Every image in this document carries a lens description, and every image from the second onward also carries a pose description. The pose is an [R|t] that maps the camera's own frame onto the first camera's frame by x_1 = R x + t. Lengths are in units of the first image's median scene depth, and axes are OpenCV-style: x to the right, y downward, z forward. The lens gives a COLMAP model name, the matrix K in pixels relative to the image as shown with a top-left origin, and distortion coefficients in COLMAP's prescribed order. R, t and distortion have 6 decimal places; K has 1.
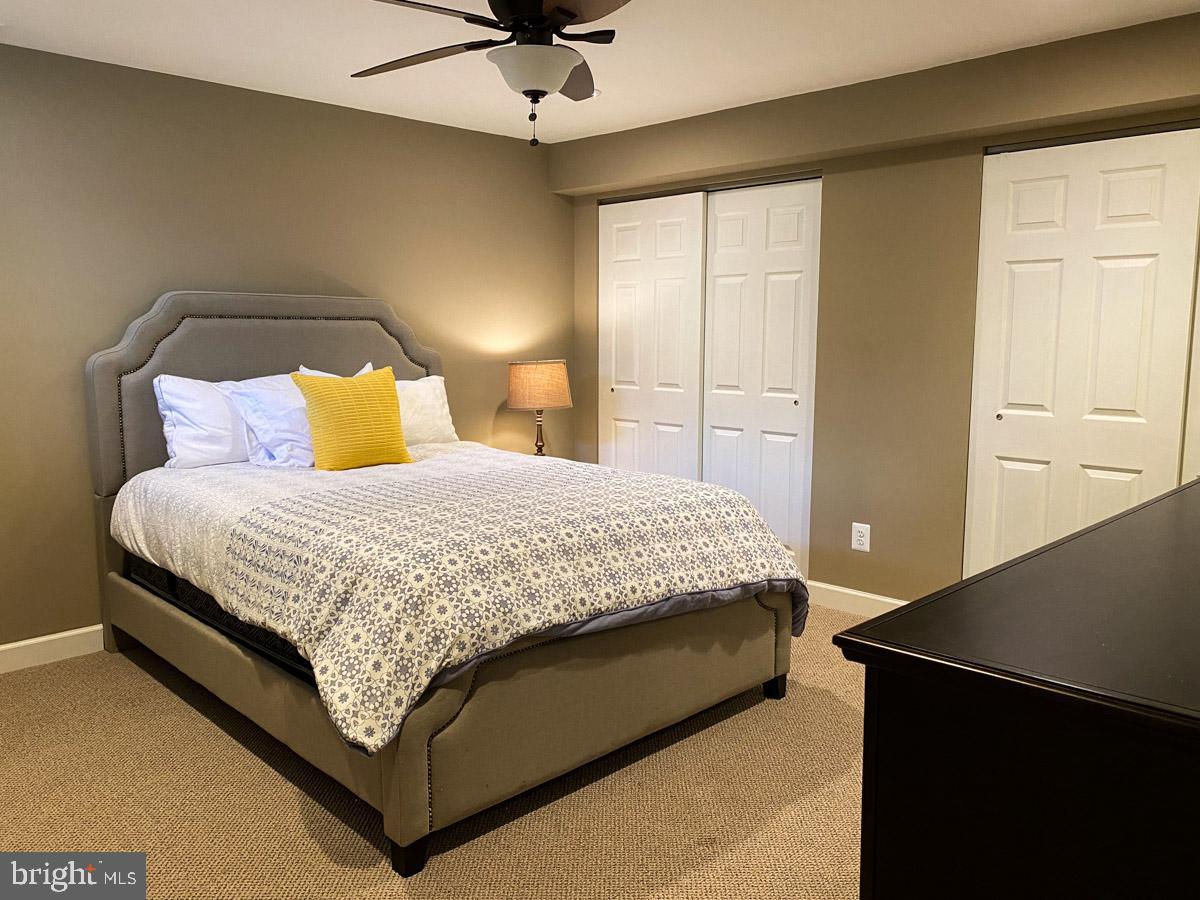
lens RADIAL K [[908.3, 0, 601.5], [0, 908.3, 449.9], [0, 0, 1]] dist [0.011918, -0.007208]
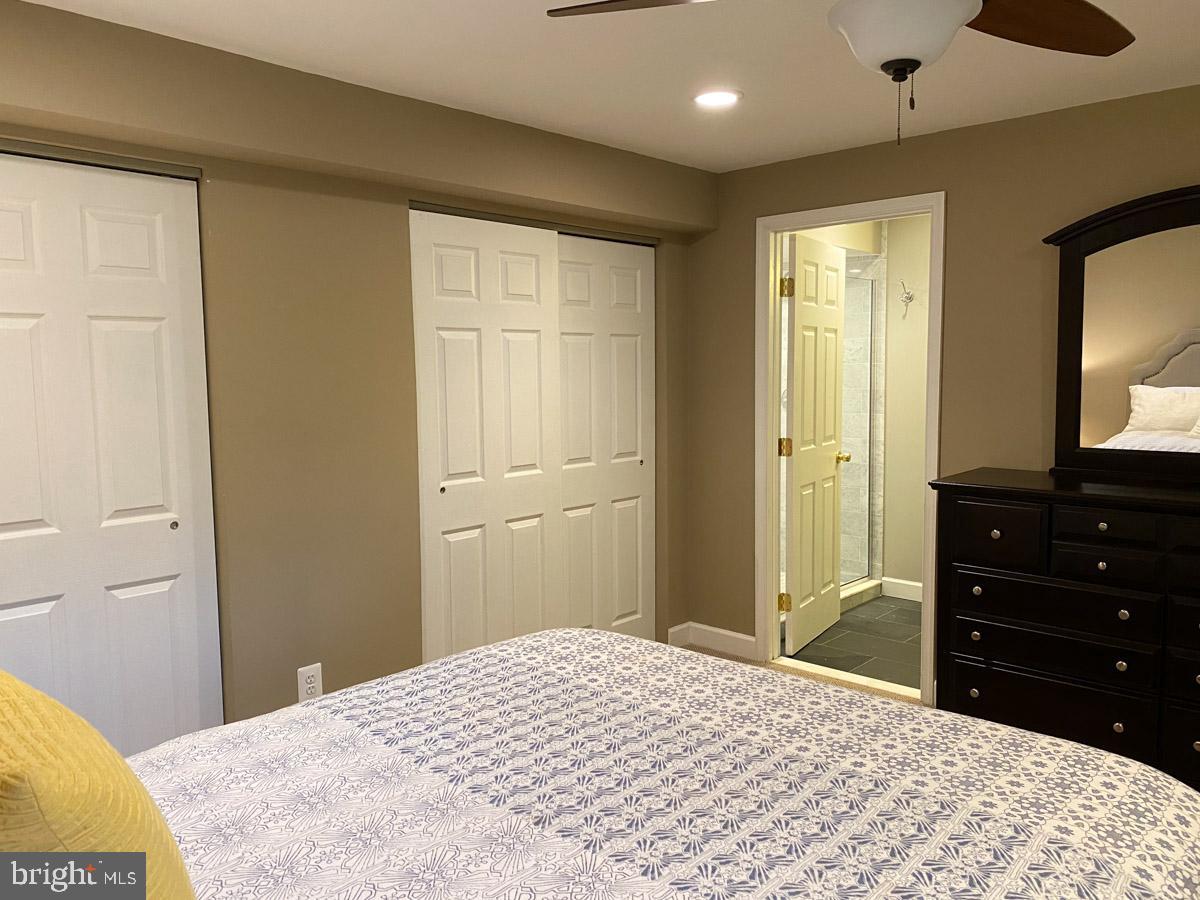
lens RADIAL K [[908.3, 0, 601.6], [0, 908.3, 445.7], [0, 0, 1]] dist [0.011918, -0.007208]
pose [[-0.046431, -0.109178, 0.992937, -0.507134], [0.126635, 0.985346, 0.114265, -0.170326], [-0.990862, 0.131046, -0.031925, 0.869539]]
